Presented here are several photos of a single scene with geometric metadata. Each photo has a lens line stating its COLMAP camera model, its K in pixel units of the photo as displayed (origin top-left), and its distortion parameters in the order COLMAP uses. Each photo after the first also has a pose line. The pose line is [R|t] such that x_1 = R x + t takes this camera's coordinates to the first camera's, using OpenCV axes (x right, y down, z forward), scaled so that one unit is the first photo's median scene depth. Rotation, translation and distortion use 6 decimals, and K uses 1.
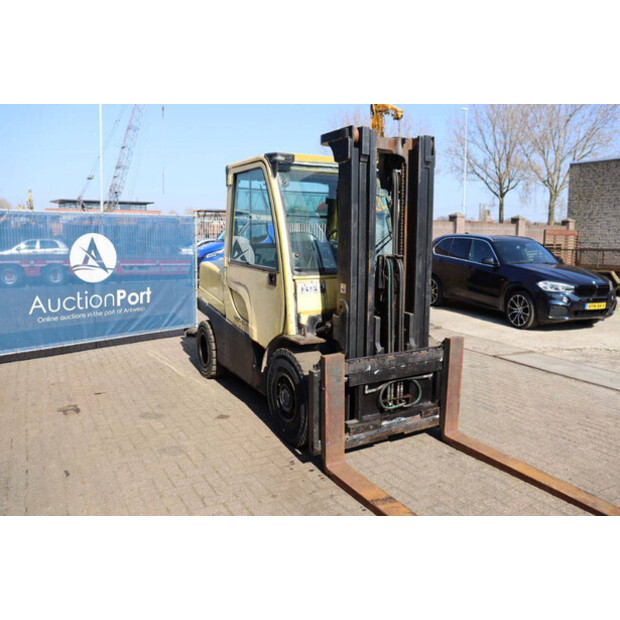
lens RADIAL K [[508.8, 0, 307.0], [0, 508.8, 306.0], [0, 0, 1]] dist [-0.143051, 0.092040]
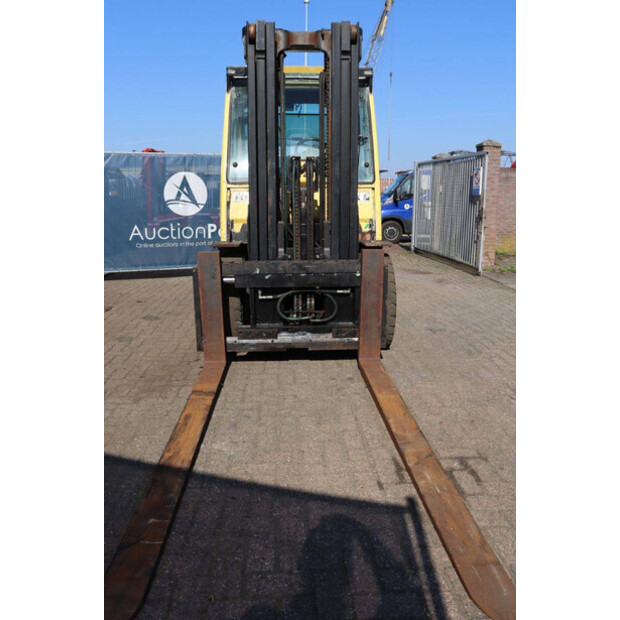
lens RADIAL K [[508.8, 0, 293.3], [0, 508.8, 306.2], [0, 0, 1]] dist [-0.143051, 0.092040]
pose [[0.881386, 0.083820, -0.464902, 0.595675], [-0.056200, 0.995749, 0.072982, 0.106143], [0.469043, -0.038198, 0.882349, 0.159666]]
